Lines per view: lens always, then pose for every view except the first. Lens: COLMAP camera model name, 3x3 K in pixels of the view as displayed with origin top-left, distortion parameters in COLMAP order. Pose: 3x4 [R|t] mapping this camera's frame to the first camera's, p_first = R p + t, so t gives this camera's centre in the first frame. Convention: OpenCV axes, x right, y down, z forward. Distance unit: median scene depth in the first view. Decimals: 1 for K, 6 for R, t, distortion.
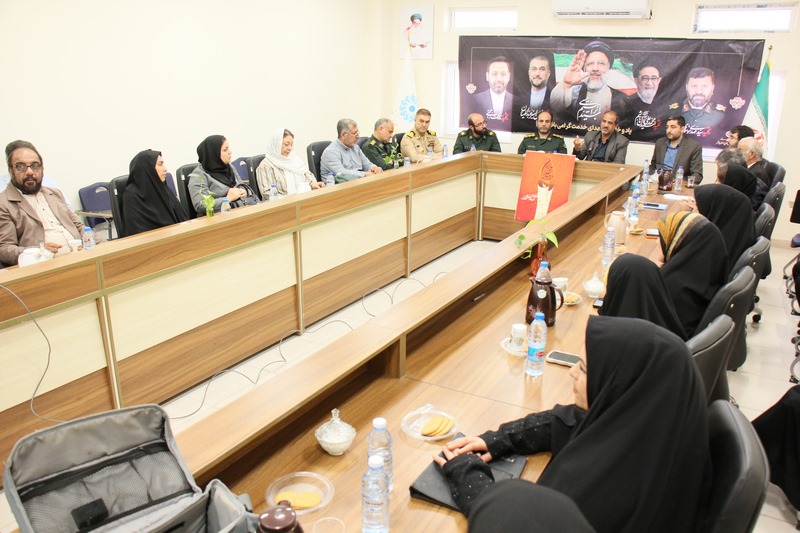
lens RADIAL K [[638.3, 0, 401.0], [0, 638.3, 267.6], [0, 0, 1]] dist [-0.217192, 0.165507]
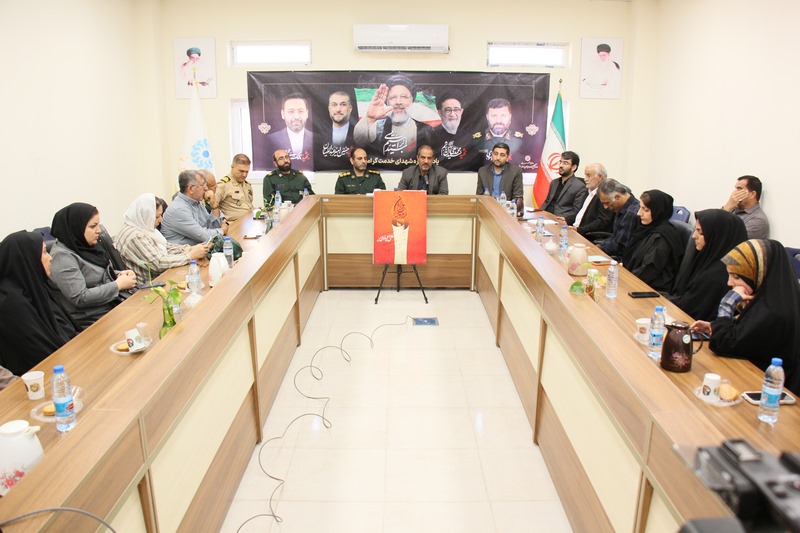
lens RADIAL K [[638.3, 0, 401.0], [0, 638.3, 267.6], [0, 0, 1]] dist [-0.217192, 0.165507]
pose [[0.868914, -0.125856, 0.478694, -0.227321], [0.152261, 0.988201, -0.016567, -0.045098], [-0.470962, 0.087282, 0.877825, 0.137461]]
